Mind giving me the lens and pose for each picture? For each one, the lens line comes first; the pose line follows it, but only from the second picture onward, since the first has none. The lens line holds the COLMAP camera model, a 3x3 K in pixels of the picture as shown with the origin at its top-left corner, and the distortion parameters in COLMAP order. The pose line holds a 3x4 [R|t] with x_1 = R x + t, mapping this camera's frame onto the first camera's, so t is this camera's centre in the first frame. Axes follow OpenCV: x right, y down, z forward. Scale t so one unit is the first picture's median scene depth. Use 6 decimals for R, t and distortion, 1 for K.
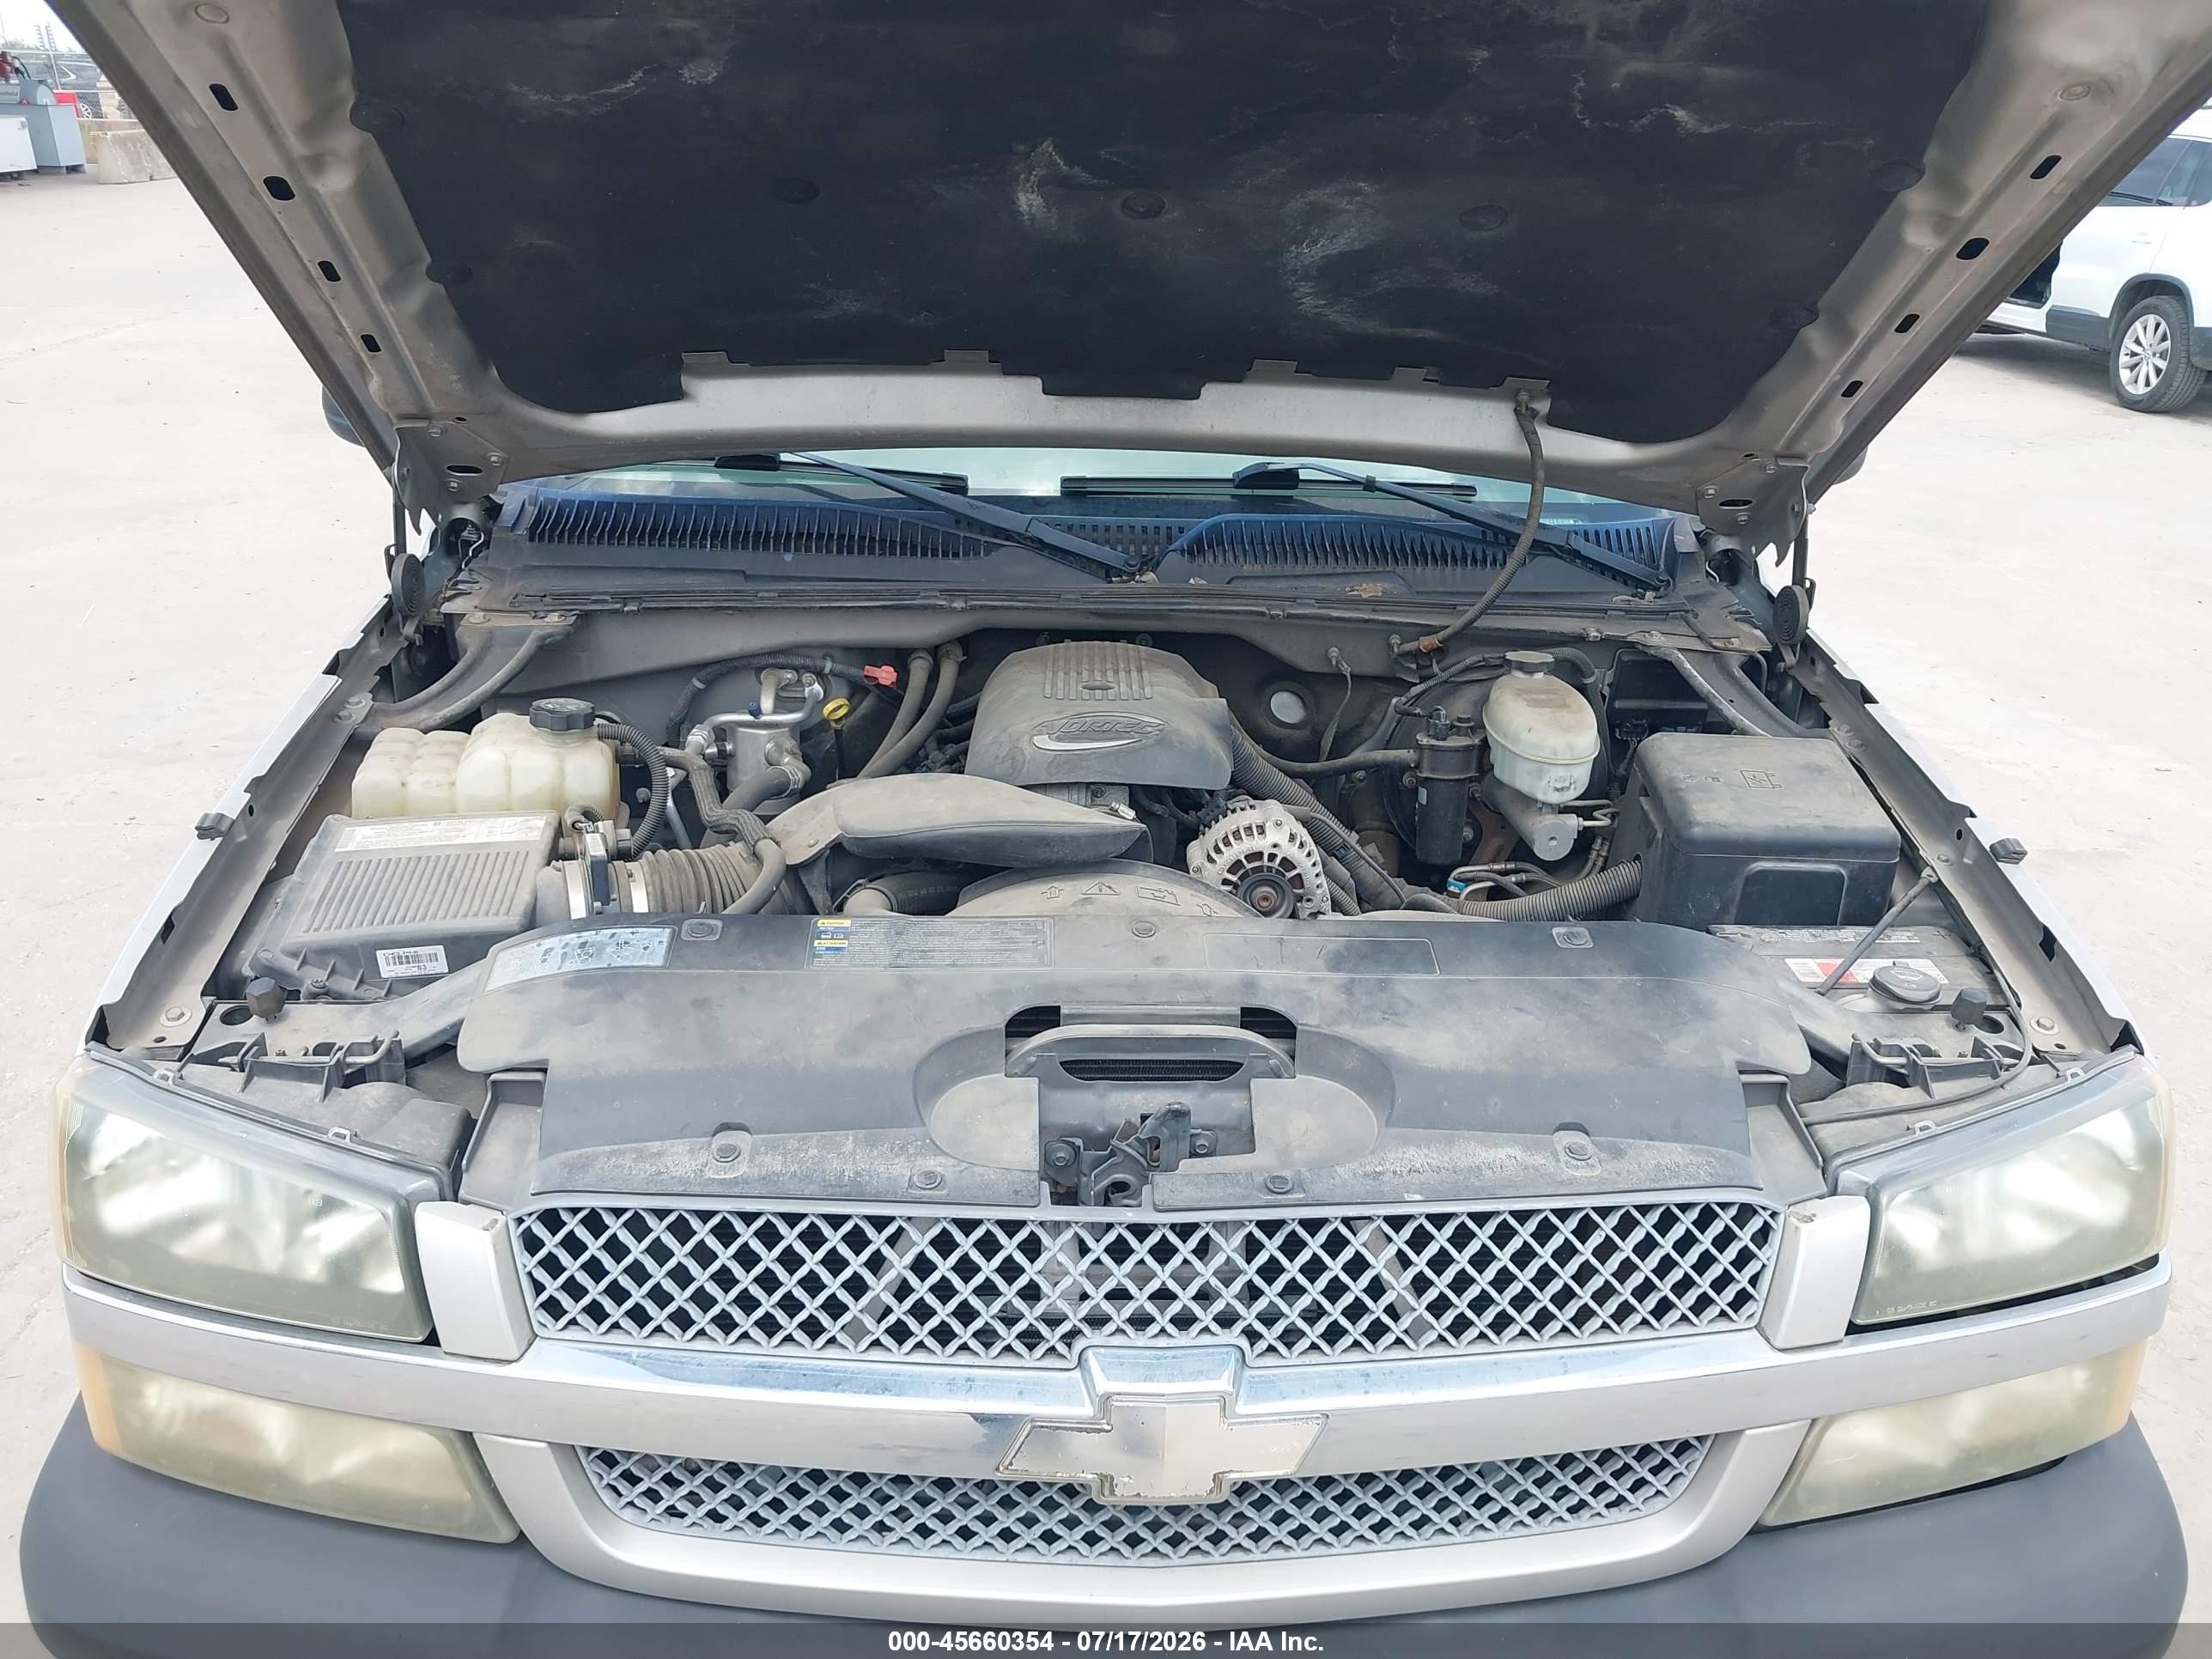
lens RADIAL K [[1755.0, 0, 1112.1], [0, 1755.0, 841.2], [0, 0, 1]] dist [0.003163, -0.004905]
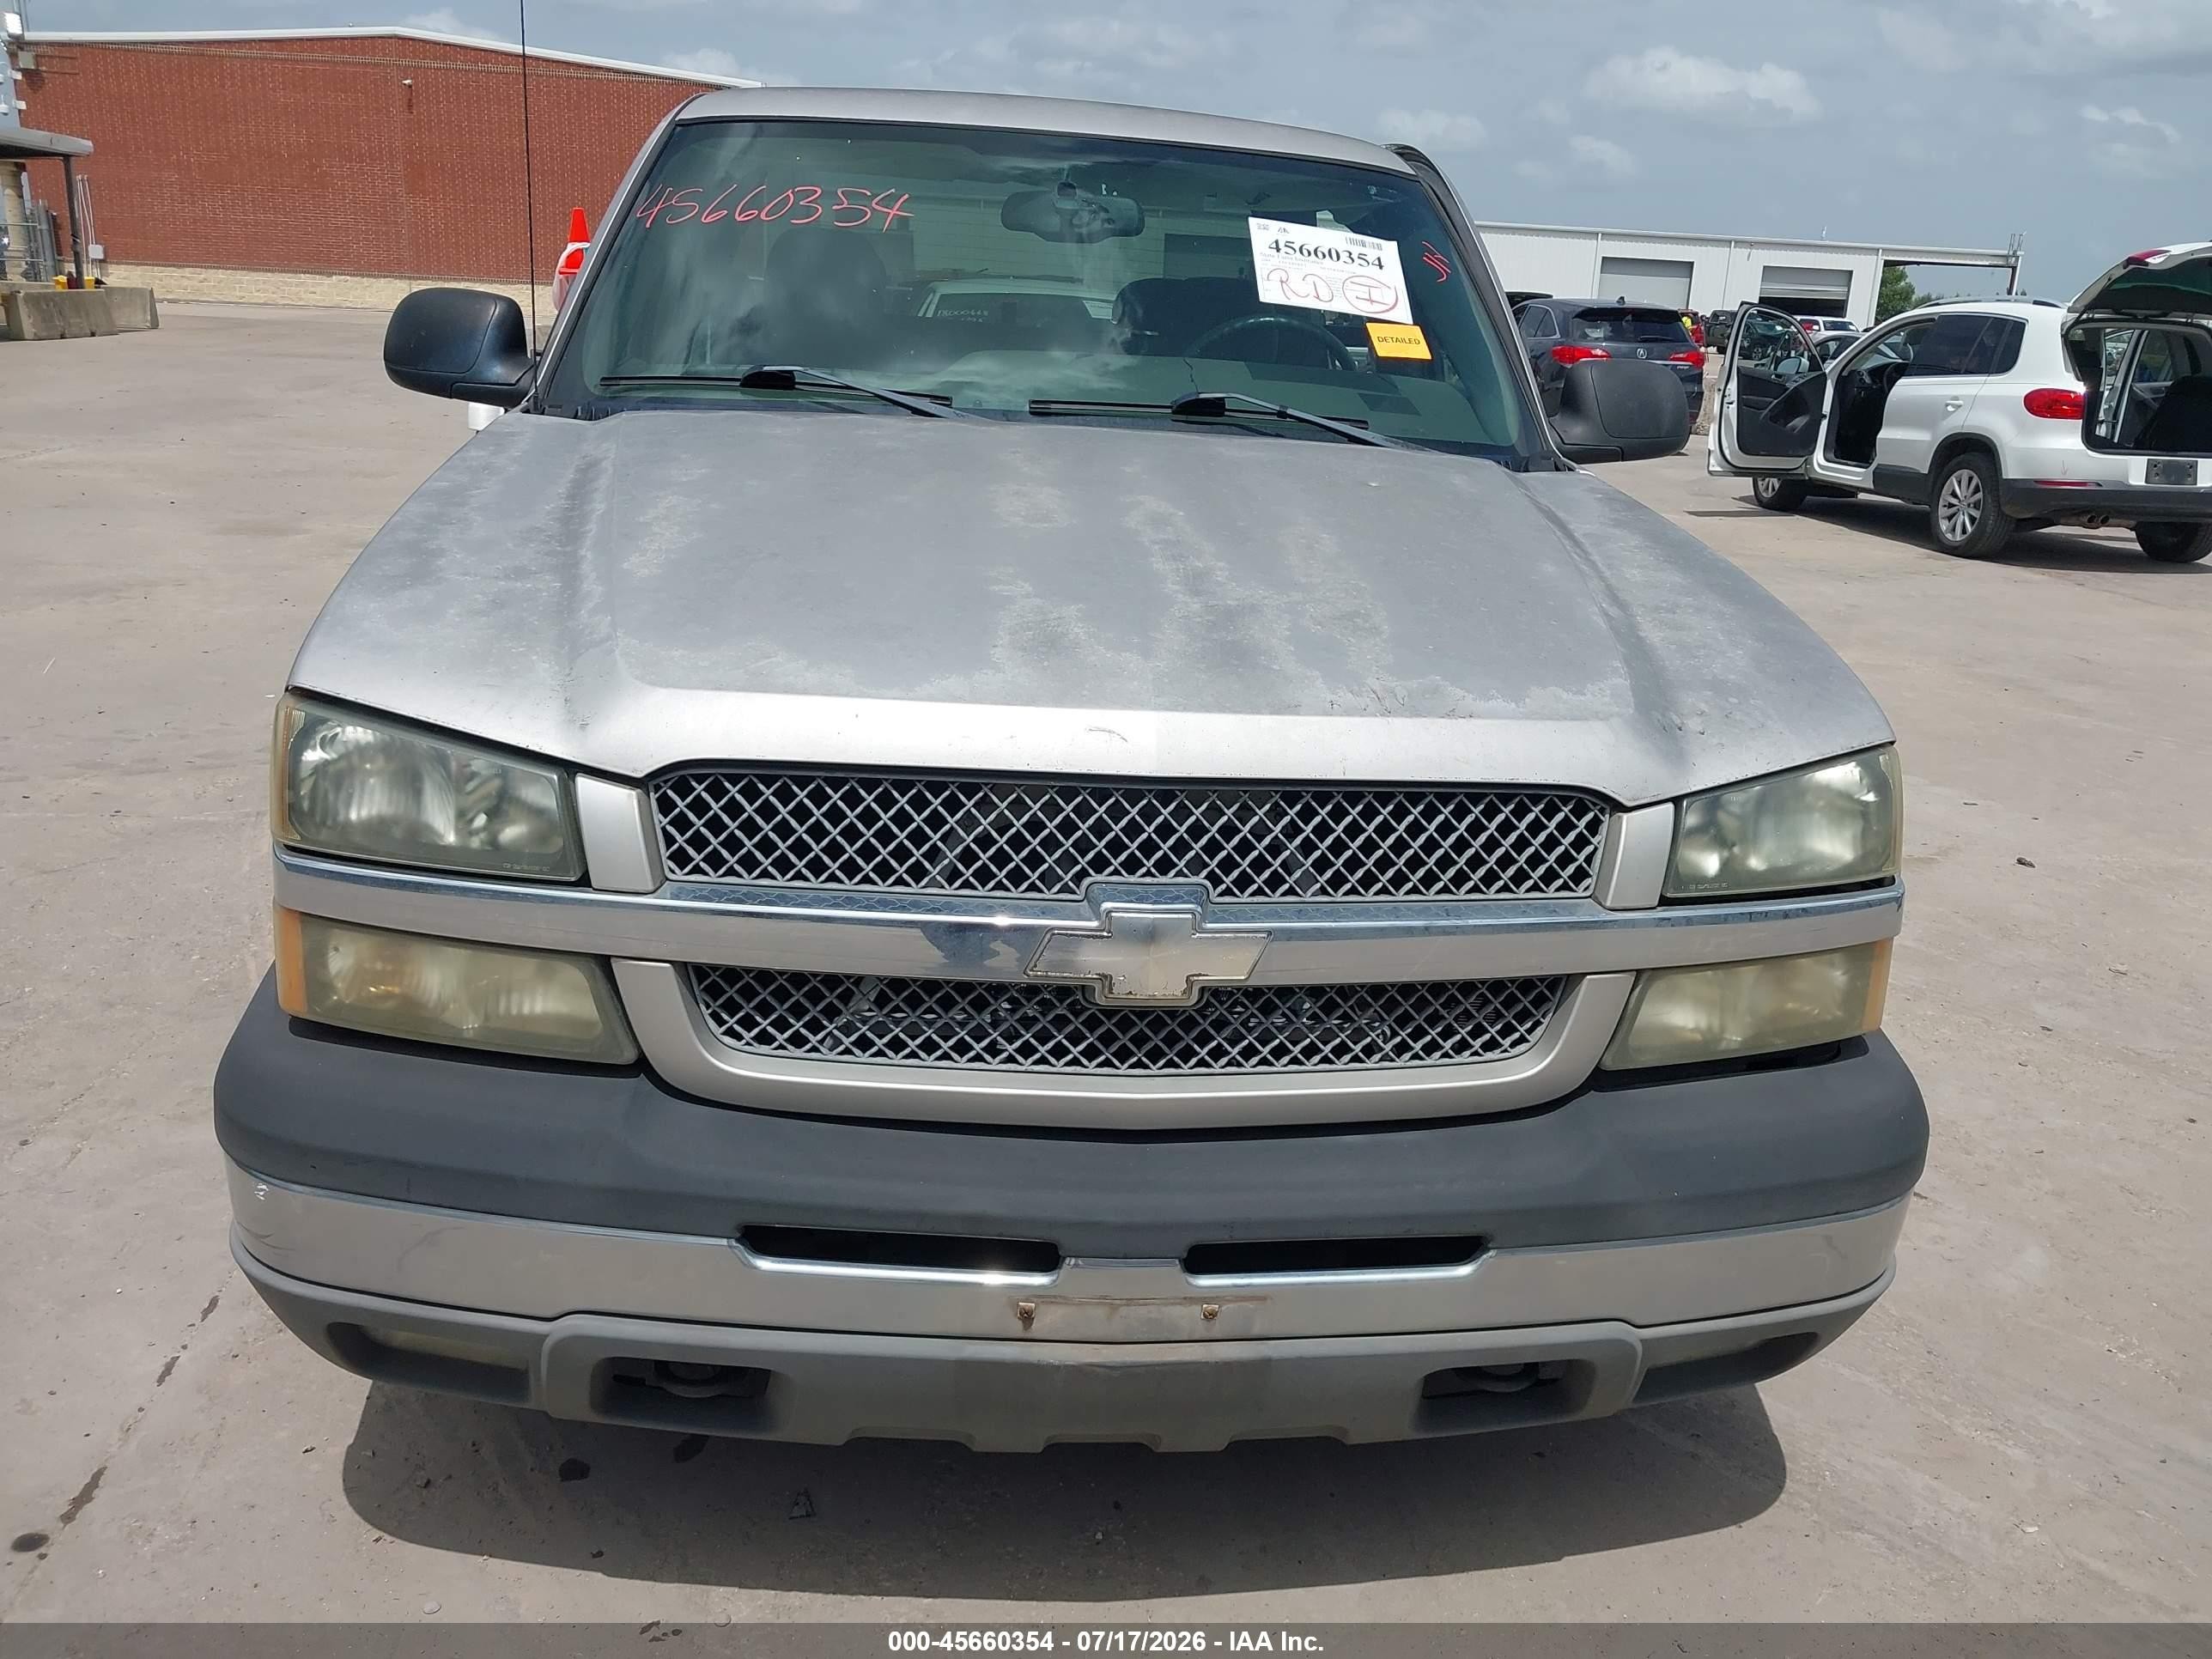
lens RADIAL K [[1755.0, 0, 1098.8], [0, 1755.0, 836.7], [0, 0, 1]] dist [0.003163, -0.004905]
pose [[0.998338, 0.010934, 0.056588, -0.073300], [-0.004896, 0.994381, -0.105748, 0.342923], [-0.057426, 0.105295, 0.992782, -0.274965]]
